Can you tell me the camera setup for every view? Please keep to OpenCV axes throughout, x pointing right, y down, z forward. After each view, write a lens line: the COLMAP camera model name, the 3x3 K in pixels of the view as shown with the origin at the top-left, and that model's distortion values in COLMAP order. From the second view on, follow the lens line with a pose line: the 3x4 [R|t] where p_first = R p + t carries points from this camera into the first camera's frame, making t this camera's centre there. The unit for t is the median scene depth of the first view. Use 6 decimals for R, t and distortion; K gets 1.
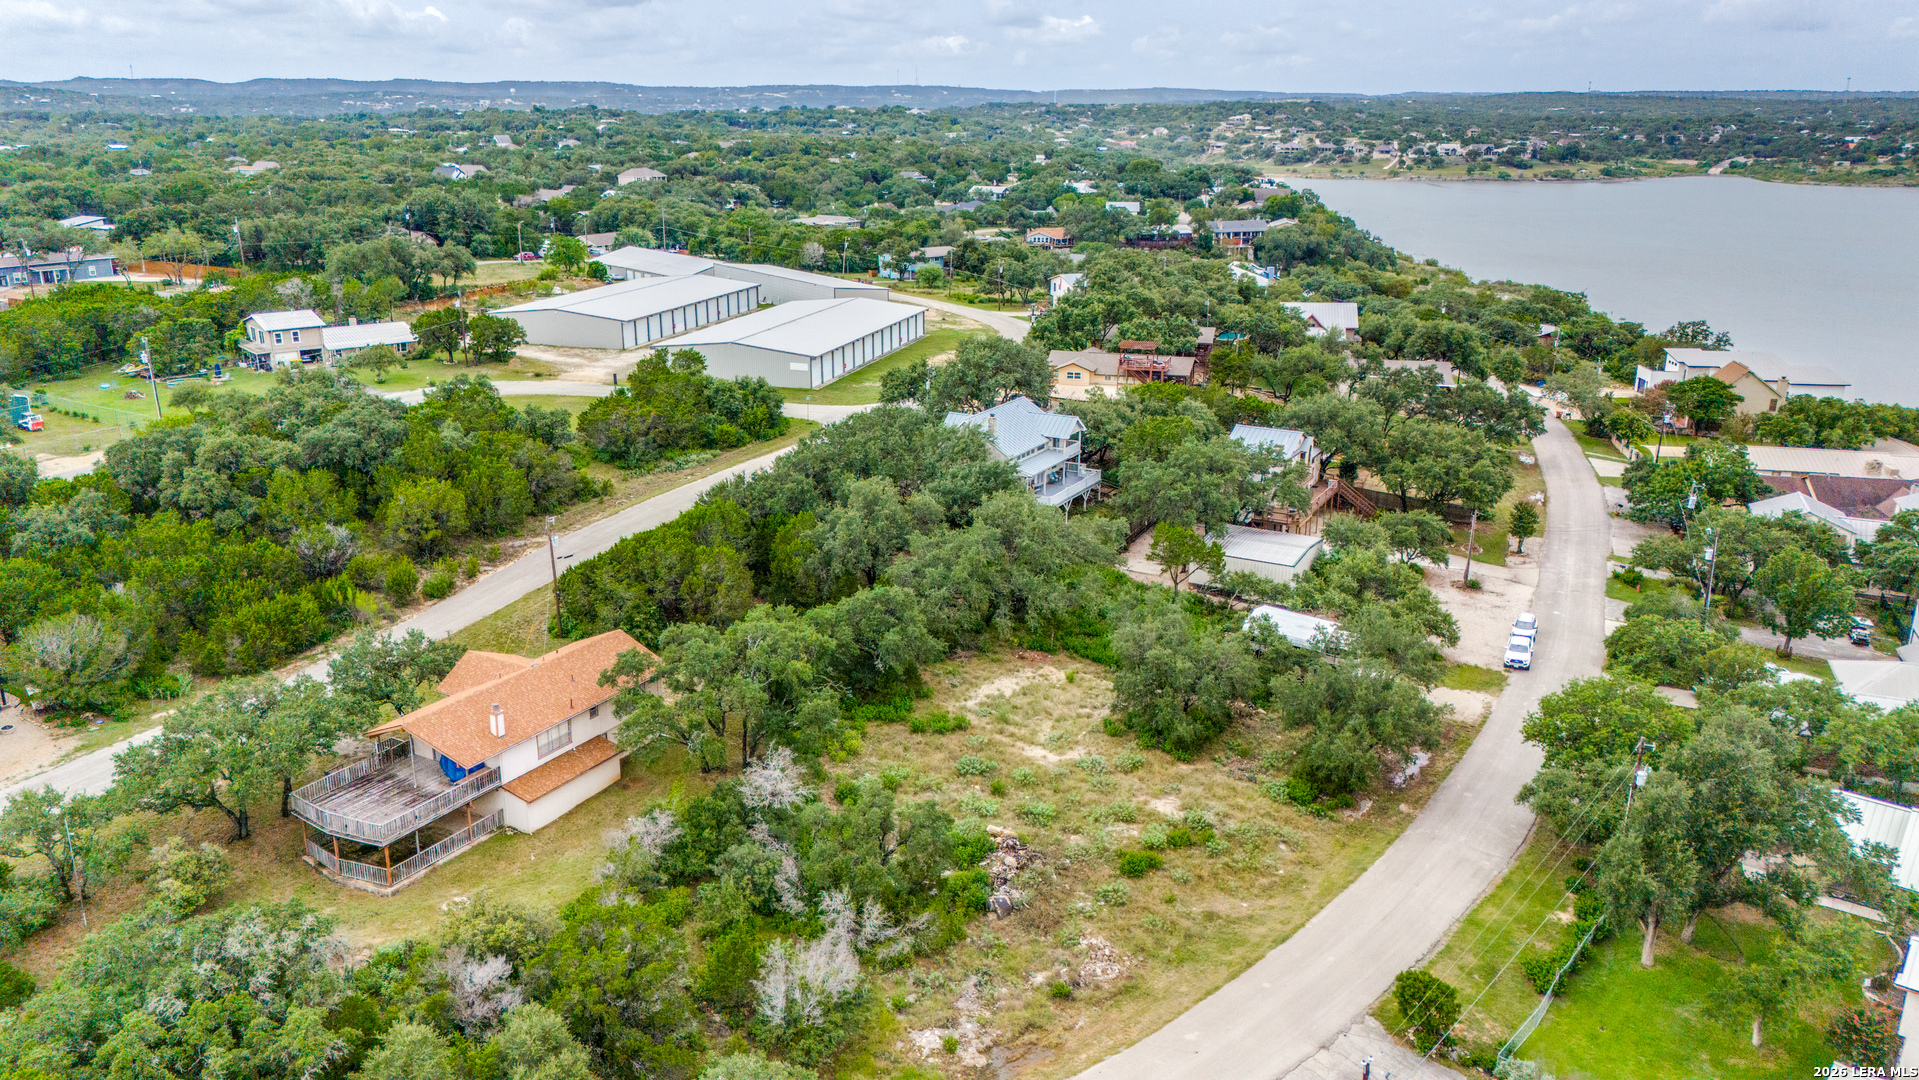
lens RADIAL K [[1411.9, 0, 959.5], [0, 1411.9, 540.0], [0, 0, 1]] dist [0.004506, -0.008460]
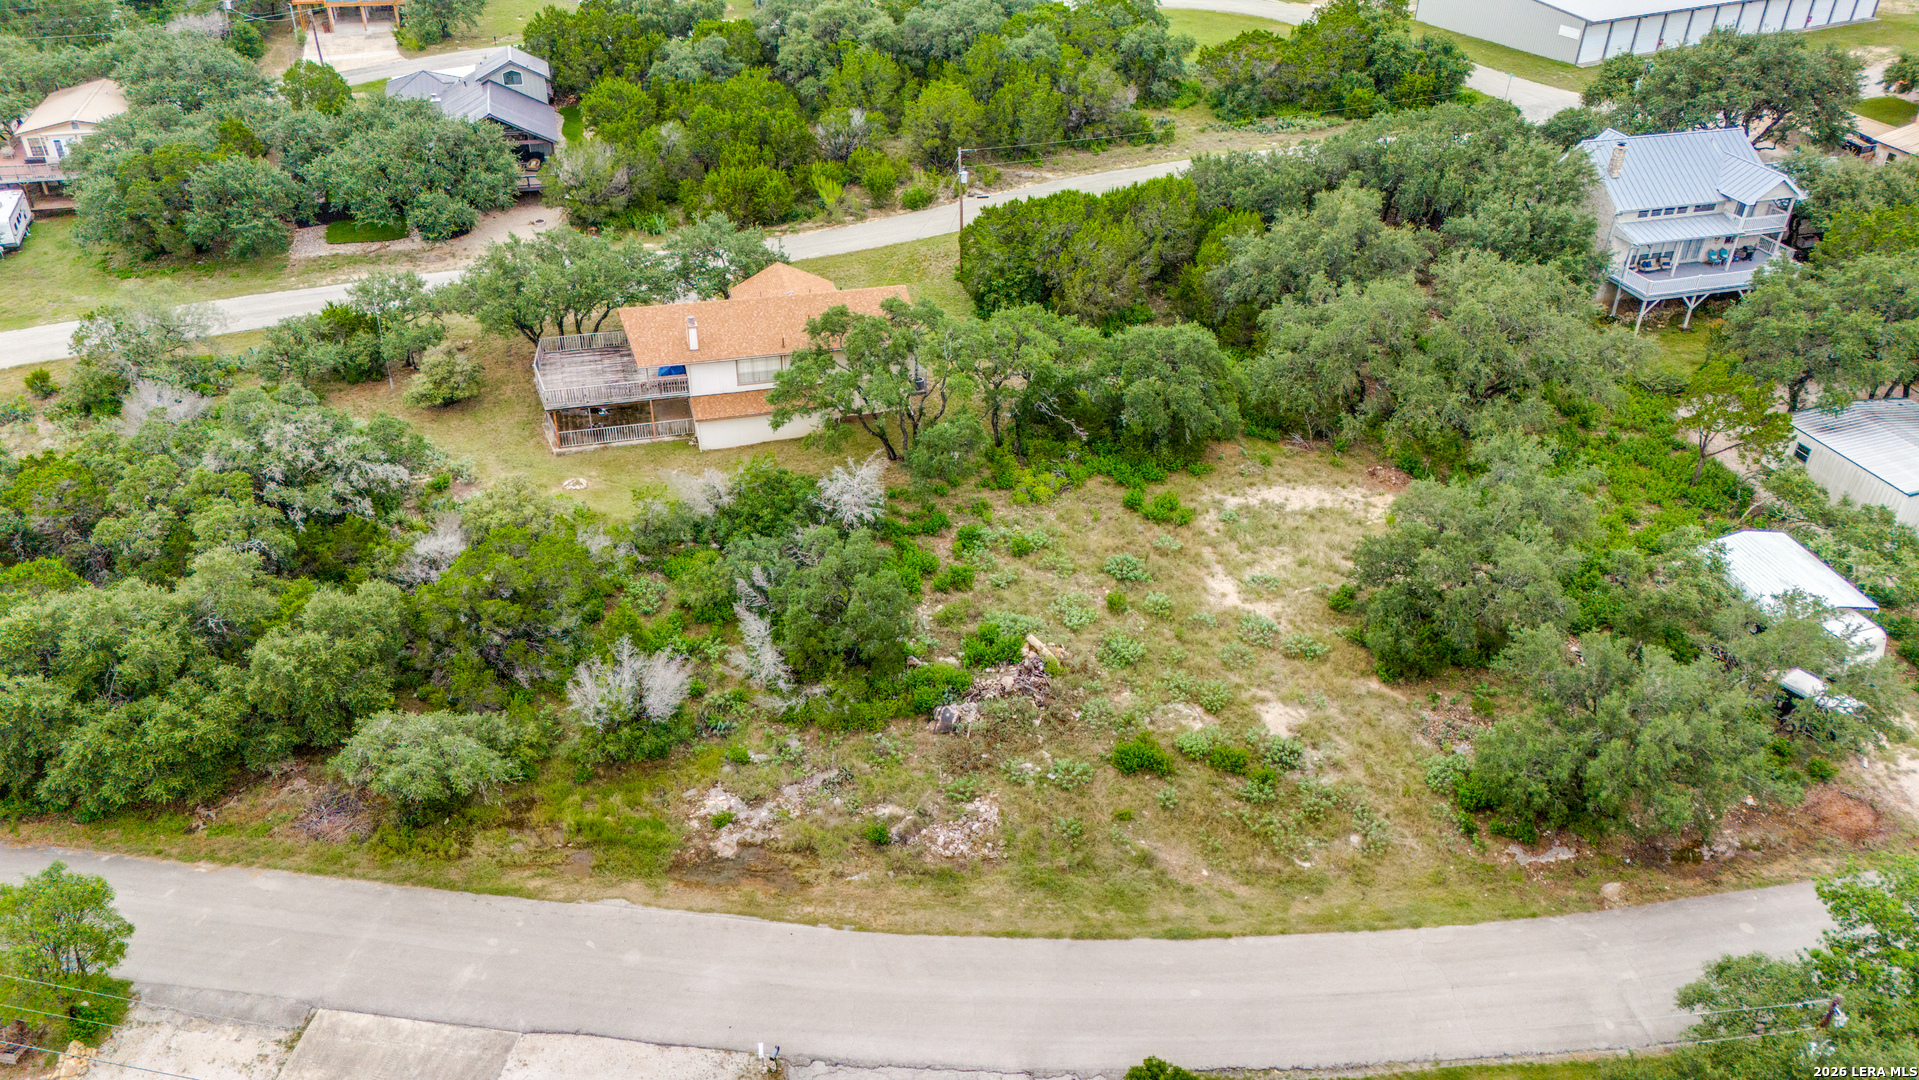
lens RADIAL K [[1411.9, 0, 959.5], [0, 1411.9, 540.0], [0, 0, 1]] dist [0.004506, -0.008460]
pose [[0.704319, 0.389090, -0.593754, 0.460647], [-0.217854, 0.914521, 0.340868, -0.122980], [0.675629, -0.110728, 0.728879, 0.366546]]
